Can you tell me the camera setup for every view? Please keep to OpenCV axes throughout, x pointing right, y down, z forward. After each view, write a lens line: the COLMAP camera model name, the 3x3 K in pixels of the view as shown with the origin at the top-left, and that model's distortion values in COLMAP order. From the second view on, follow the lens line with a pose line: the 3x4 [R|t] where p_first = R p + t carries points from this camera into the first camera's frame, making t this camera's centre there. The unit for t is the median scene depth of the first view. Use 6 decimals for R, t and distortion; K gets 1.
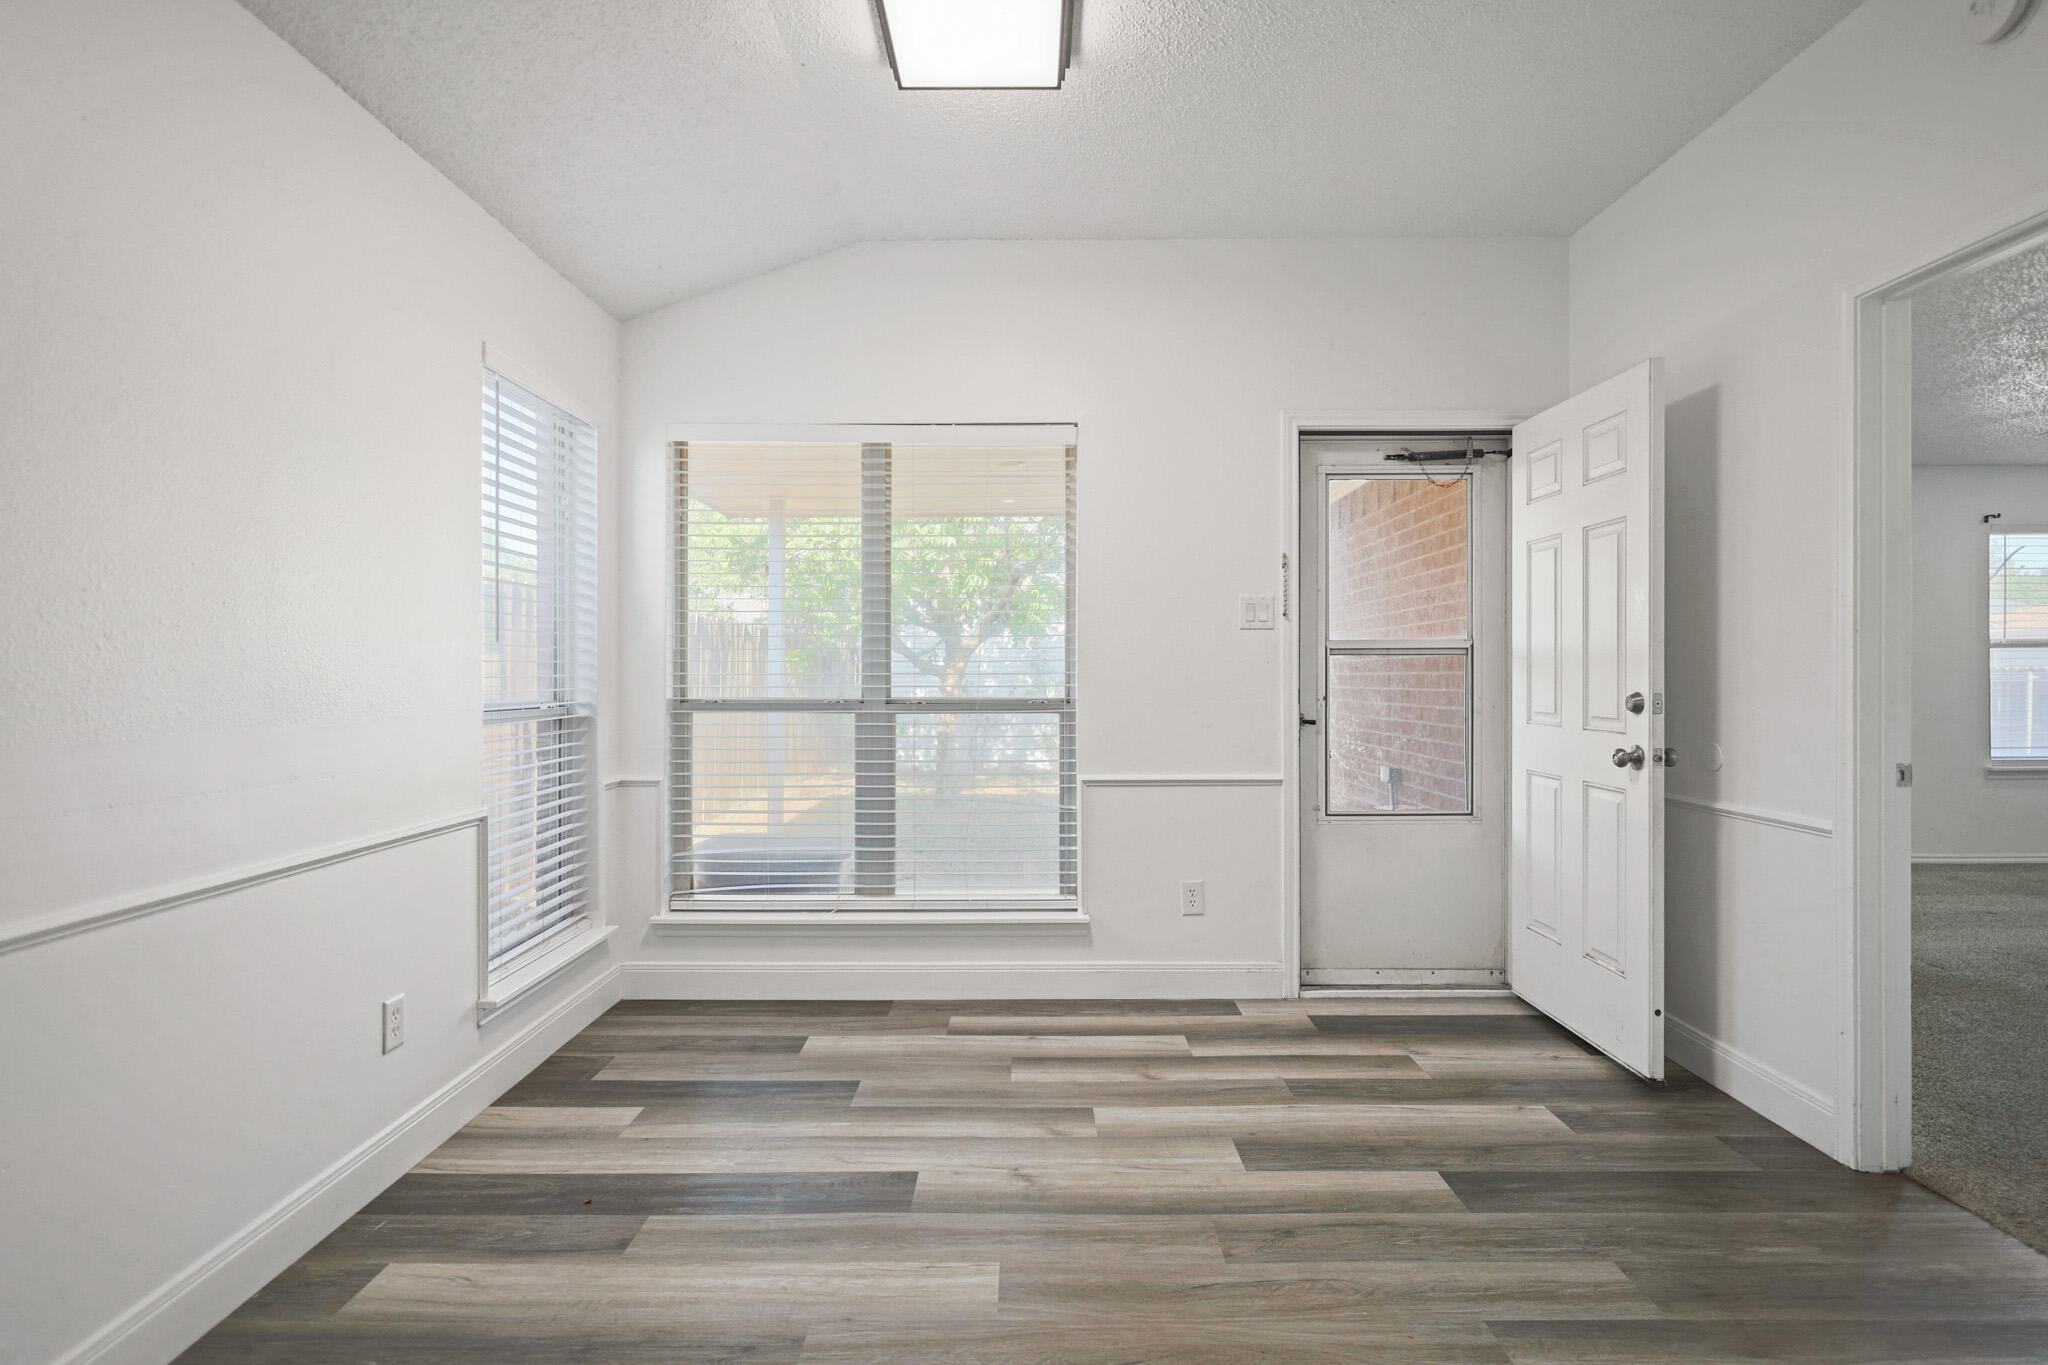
lens RADIAL K [[1026.3, 0, 1023.1], [0, 1026.3, 687.2], [0, 0, 1]] dist [0.001580, -0.000044]
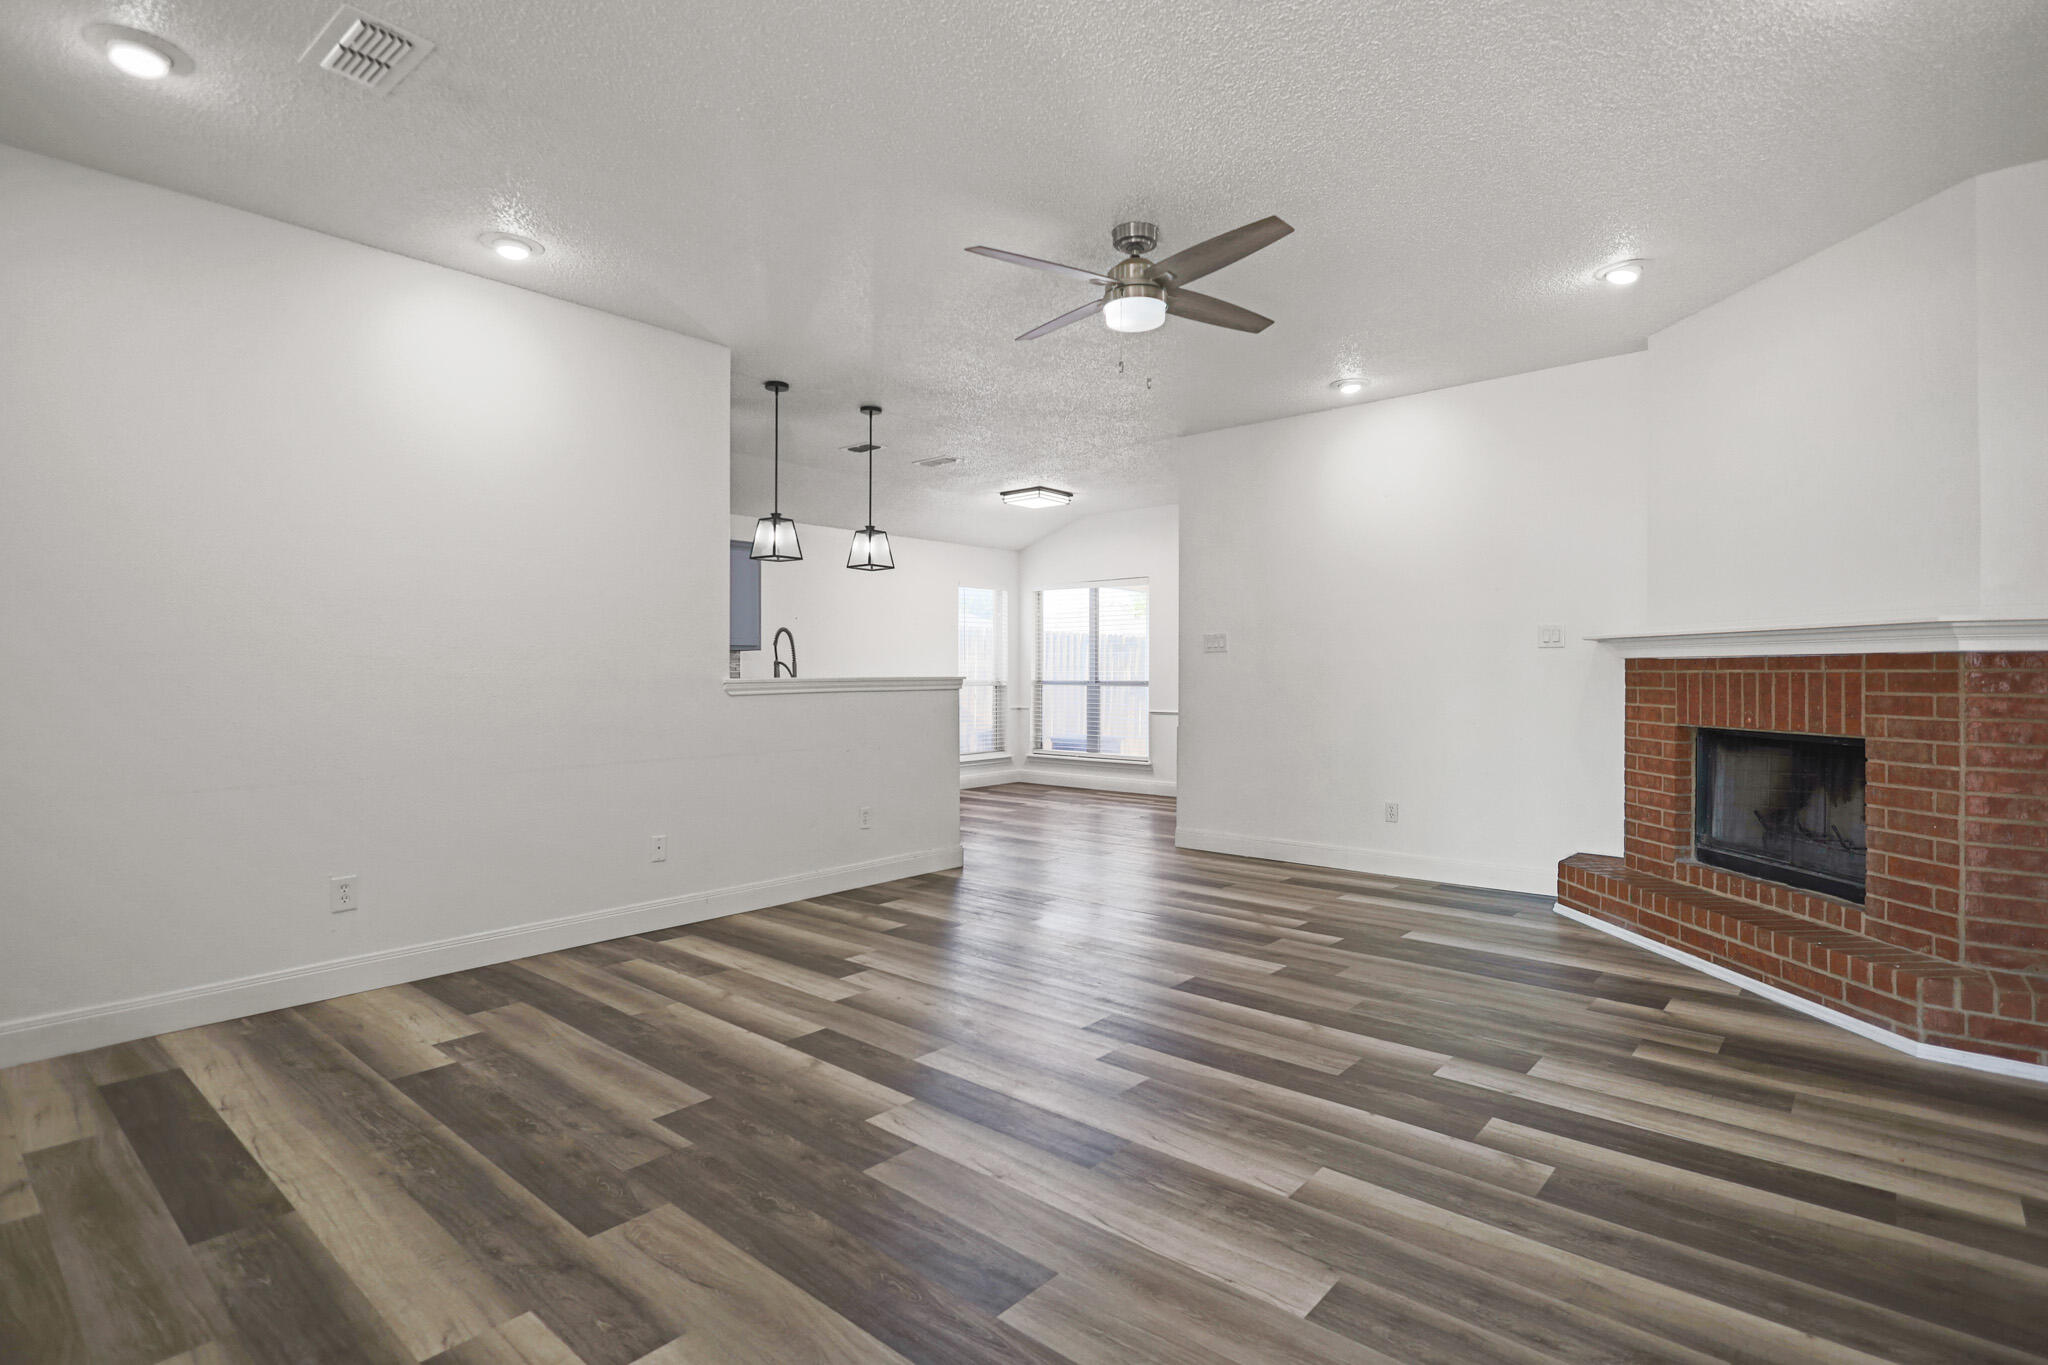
lens RADIAL K [[1026.3, 0, 1023.1], [0, 1026.3, 687.2], [0, 0, 1]] dist [0.001580, -0.000044]
pose [[0.759050, 0.016502, -0.650823, 1.516258], [-0.006967, 0.999827, 0.017226, -0.016359], [0.650995, -0.008541, 0.759034, -1.214960]]
